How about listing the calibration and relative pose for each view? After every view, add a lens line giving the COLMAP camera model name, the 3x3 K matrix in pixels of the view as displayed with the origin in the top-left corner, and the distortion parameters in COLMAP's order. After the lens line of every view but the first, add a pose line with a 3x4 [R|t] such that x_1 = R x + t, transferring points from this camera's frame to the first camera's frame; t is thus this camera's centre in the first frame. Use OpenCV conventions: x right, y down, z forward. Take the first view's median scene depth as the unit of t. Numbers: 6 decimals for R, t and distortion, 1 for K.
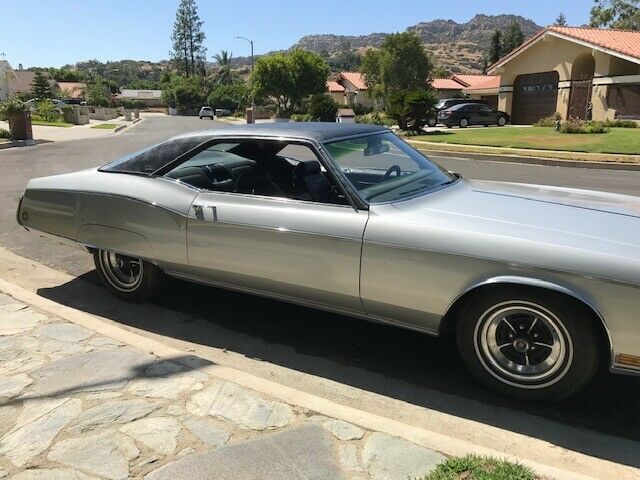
lens RADIAL K [[536.5, 0, 320.0], [0, 536.5, 240.0], [0, 0, 1]] dist [-0.000503, 0.003616]
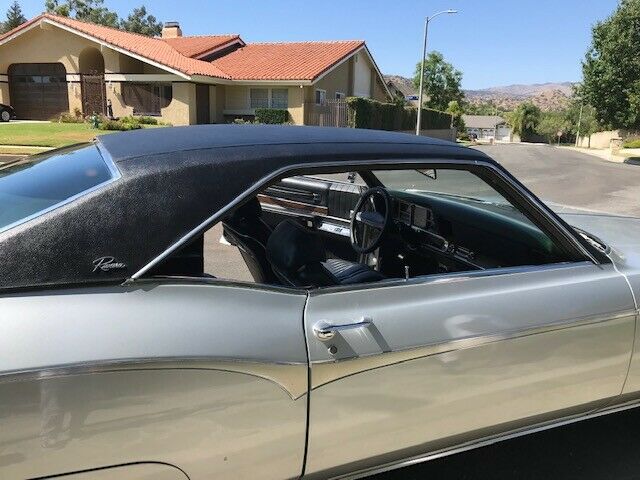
lens RADIAL K [[536.5, 0, 320.0], [0, 536.5, 240.0], [0, 0, 1]] dist [-0.000503, 0.003616]
pose [[0.604185, -0.161990, 0.780205, -0.062405], [0.154216, 0.984378, 0.084957, -0.019148], [-0.781779, 0.068991, 0.619728, 0.080859]]
